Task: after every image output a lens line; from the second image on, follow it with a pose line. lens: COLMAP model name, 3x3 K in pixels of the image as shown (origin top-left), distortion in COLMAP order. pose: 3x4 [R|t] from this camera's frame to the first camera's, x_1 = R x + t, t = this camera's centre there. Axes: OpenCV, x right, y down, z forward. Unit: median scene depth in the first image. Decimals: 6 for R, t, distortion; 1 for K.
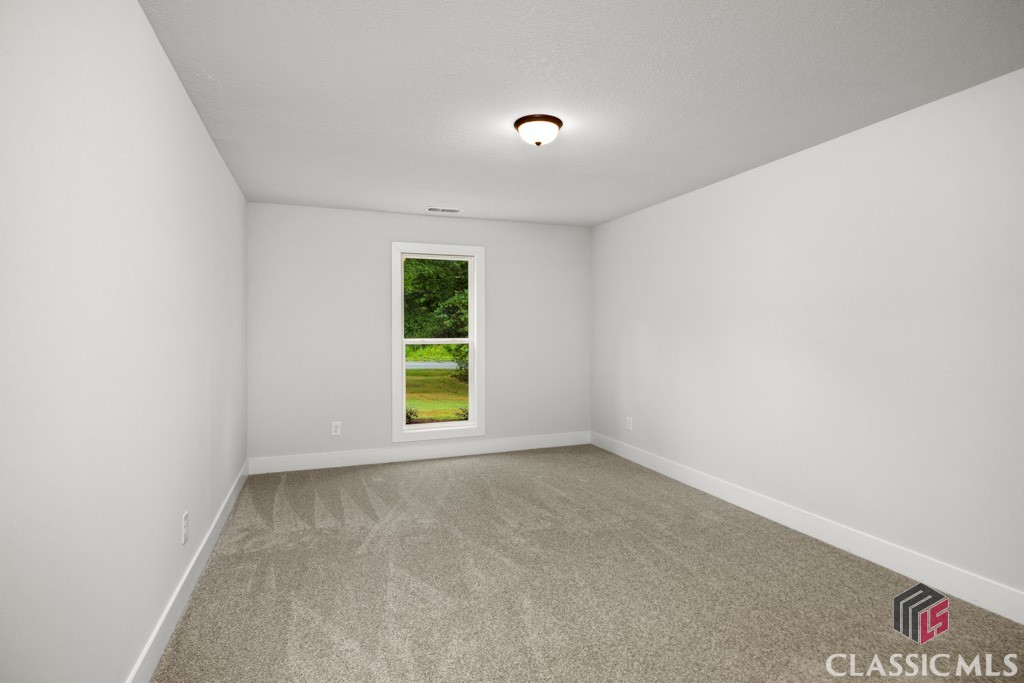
lens RADIAL K [[508.3, 0, 511.1], [0, 508.3, 330.7], [0, 0, 1]] dist [0.001627, 0.000094]
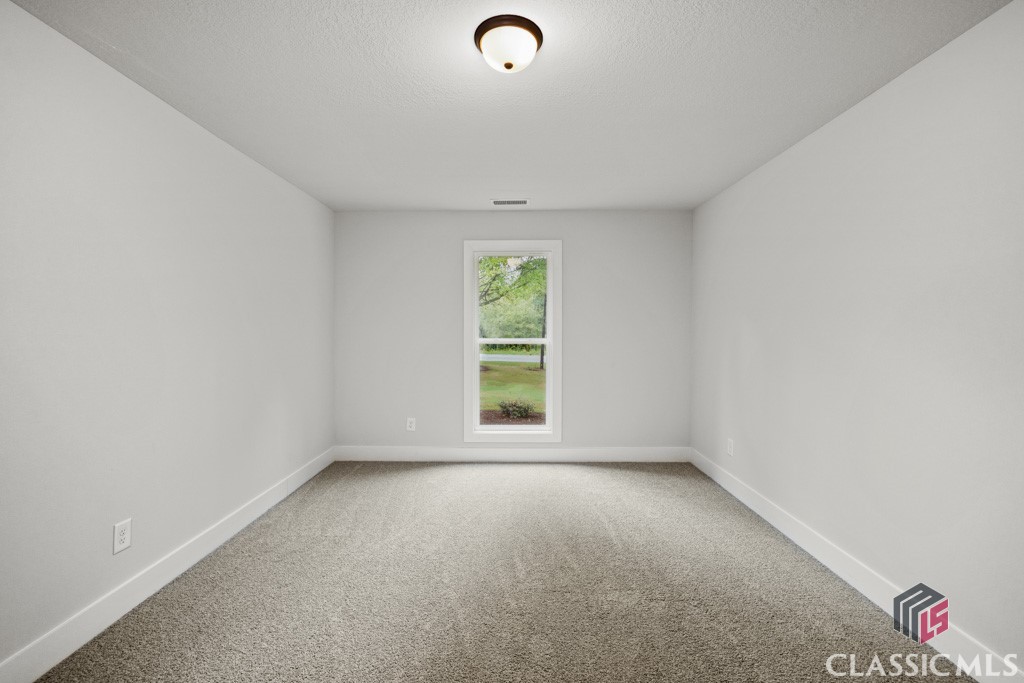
lens RADIAL K [[429.9, 0, 509.7], [0, 429.9, 334.2], [0, 0, 1]] dist [0.002034, -0.000110]
pose [[0.934117, 0.006286, -0.356913, 0.150663], [-0.003952, 0.999966, 0.007267, 0.001638], [0.356946, -0.005378, 0.934110, 0.245586]]
